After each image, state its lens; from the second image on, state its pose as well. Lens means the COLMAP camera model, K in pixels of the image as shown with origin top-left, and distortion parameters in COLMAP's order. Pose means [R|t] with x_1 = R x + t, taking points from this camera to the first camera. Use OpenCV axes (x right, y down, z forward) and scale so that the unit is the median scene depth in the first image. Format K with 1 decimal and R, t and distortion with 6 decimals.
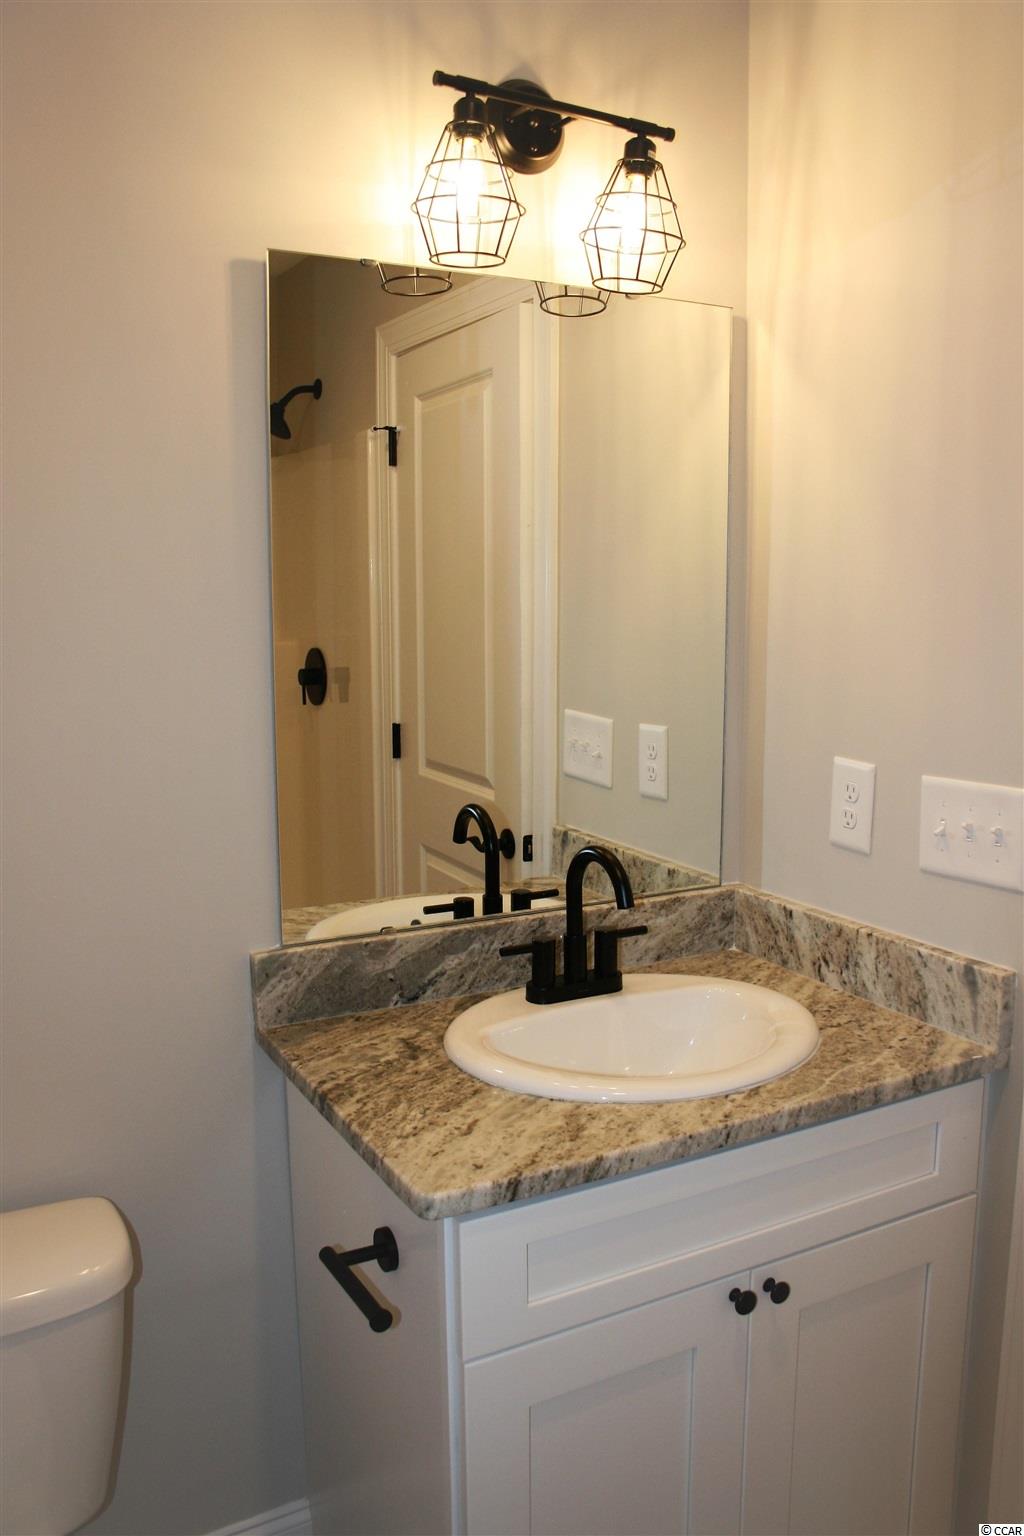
lens RADIAL K [[1259.7, 0, 512.0], [0, 1259.7, 768.0], [0, 0, 1]] dist [-0.114695, 0.010276]
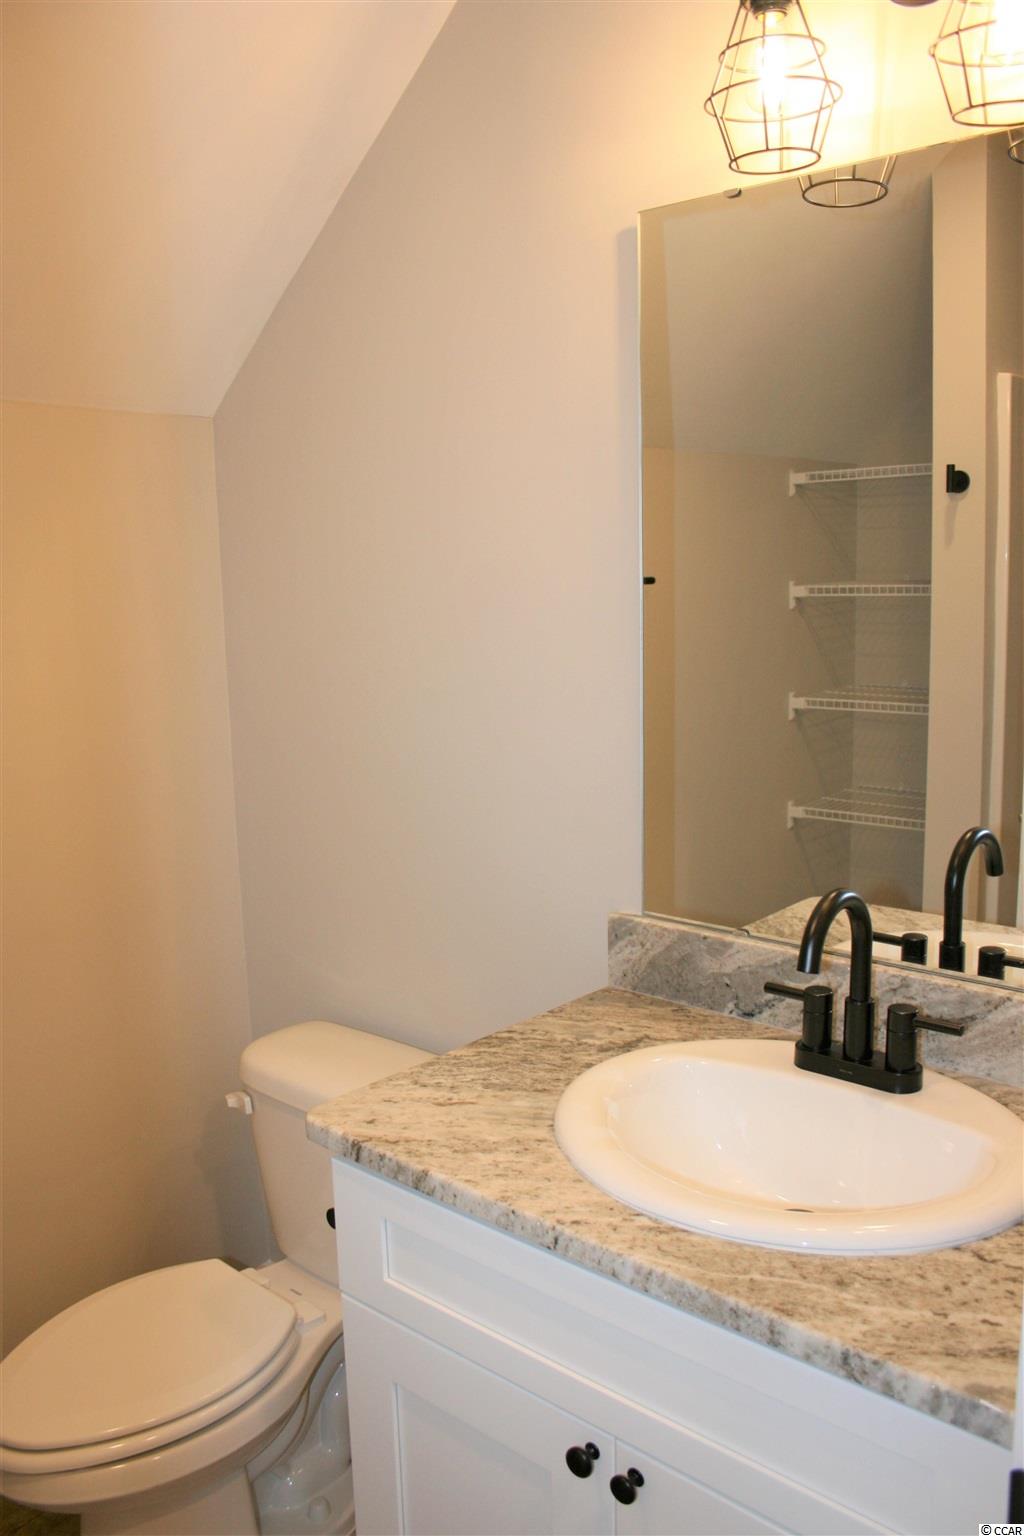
lens RADIAL K [[1259.7, 0, 512.0], [0, 1259.7, 768.0], [0, 0, 1]] dist [-0.114695, 0.010276]
pose [[0.329993, 0.142802, -0.933119, 0.755113], [-0.107368, 0.987755, 0.113193, -0.081274], [0.937857, 0.062834, 0.341285, 0.592979]]
